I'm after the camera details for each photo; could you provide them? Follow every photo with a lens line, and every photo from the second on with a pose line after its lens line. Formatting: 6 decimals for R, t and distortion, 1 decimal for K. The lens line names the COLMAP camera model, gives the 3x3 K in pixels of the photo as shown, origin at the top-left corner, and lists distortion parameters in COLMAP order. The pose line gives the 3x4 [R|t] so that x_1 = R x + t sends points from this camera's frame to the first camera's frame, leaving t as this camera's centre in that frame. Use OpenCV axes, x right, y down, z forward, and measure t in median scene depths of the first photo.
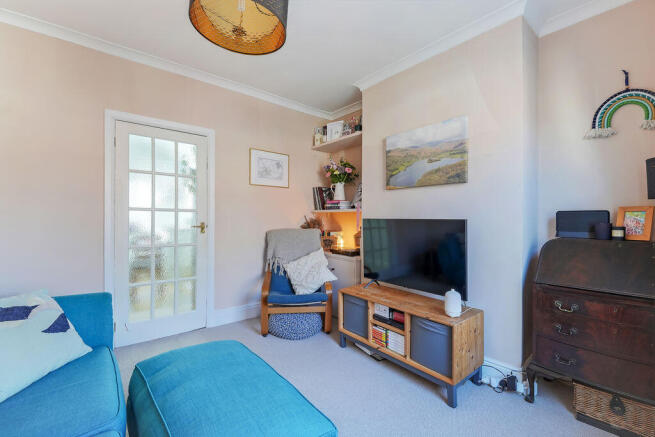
lens RADIAL K [[282.7, 0, 327.5], [0, 282.7, 218.5], [0, 0, 1]] dist [-0.000974, -0.000474]
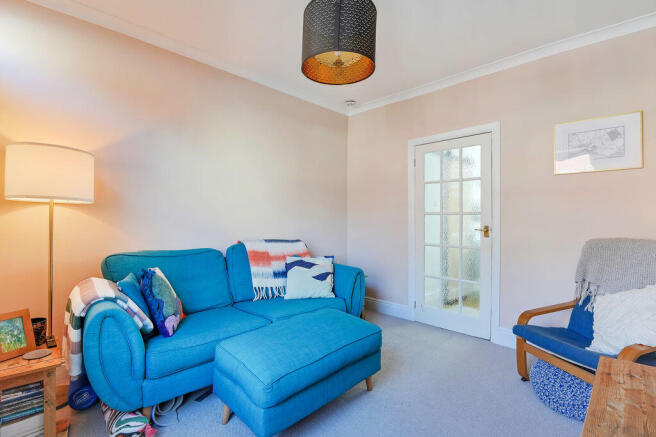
lens RADIAL K [[283.1, 0, 328.0], [0, 283.1, 218.5], [0, 0, 1]] dist [-0.000974, -0.000474]
pose [[0.117991, -0.011821, -0.992944, 0.497516], [-0.007722, 0.999888, -0.012821, 0.007997], [0.992985, 0.009181, 0.117887, 0.437778]]
